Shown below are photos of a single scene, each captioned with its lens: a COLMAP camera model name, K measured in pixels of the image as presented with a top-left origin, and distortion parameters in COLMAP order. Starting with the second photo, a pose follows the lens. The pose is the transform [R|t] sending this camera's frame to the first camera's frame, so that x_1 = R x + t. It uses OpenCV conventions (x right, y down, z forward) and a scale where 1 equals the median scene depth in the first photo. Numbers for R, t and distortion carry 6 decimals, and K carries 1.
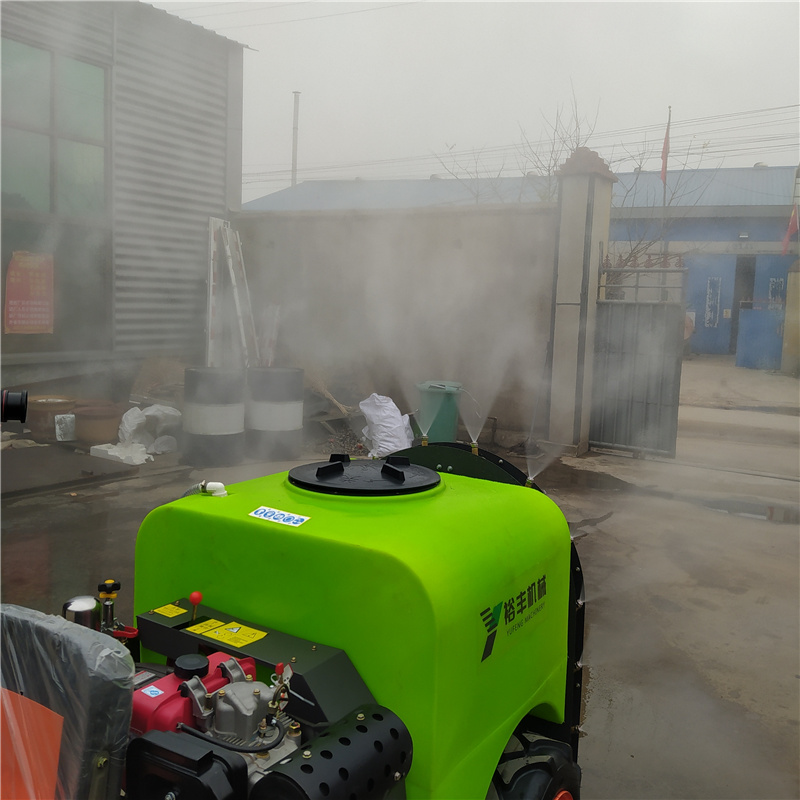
lens RADIAL K [[815.7, 0, 403.8], [0, 815.7, 385.0], [0, 0, 1]] dist [0.036940, 0.000000]
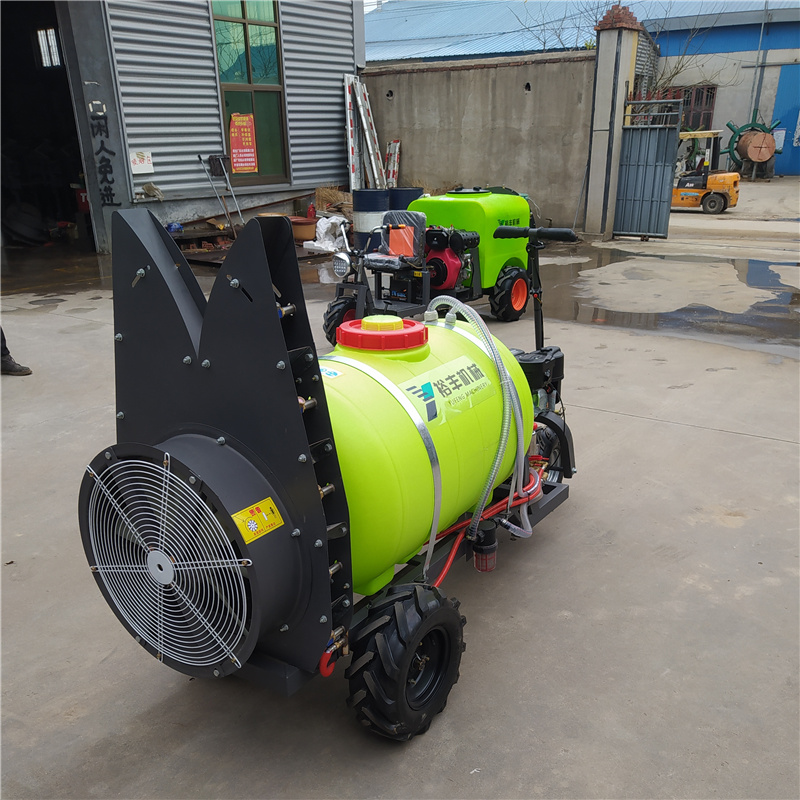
lens RADIAL K [[815.7, 0, 405.9], [0, 815.7, 514.5], [0, 0, 1]] dist [0.036940, 0.000000]
pose [[0.994160, -0.007569, -0.107653, 0.011973], [0.042877, 0.943127, 0.329655, 0.069721], [0.099035, -0.332345, 0.937944, -0.944049]]
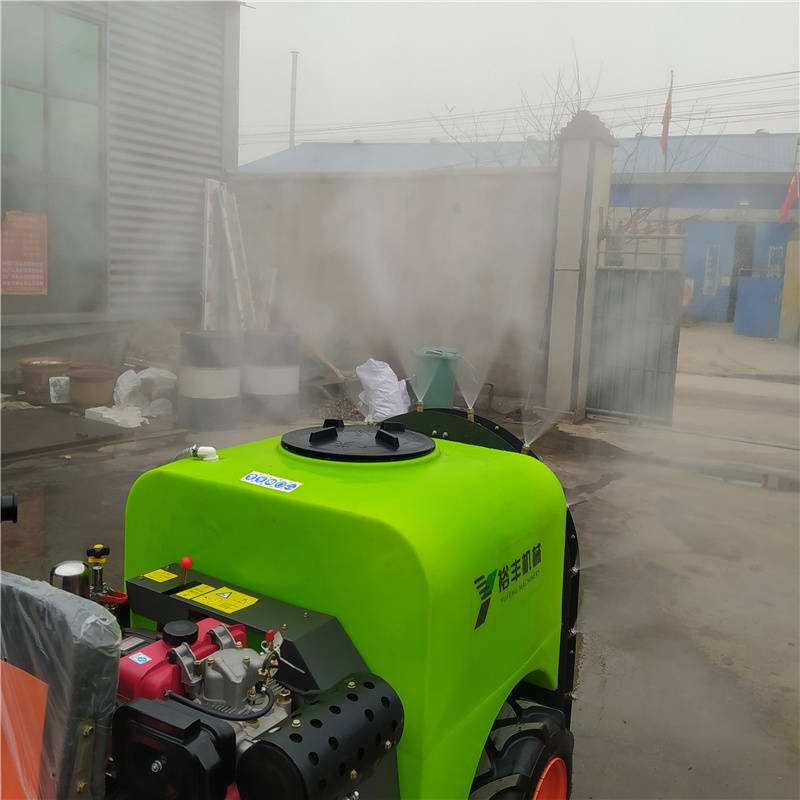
lens RADIAL K [[815.7, 0, 404.0], [0, 815.7, 372.6], [0, 0, 1]] dist [0.036940, 0.000000]
pose [[0.999957, 0.008527, 0.003506, 0.001120], [-0.008620, 0.999591, 0.027281, 0.000363], [-0.003272, -0.027310, 0.999622, 0.007151]]
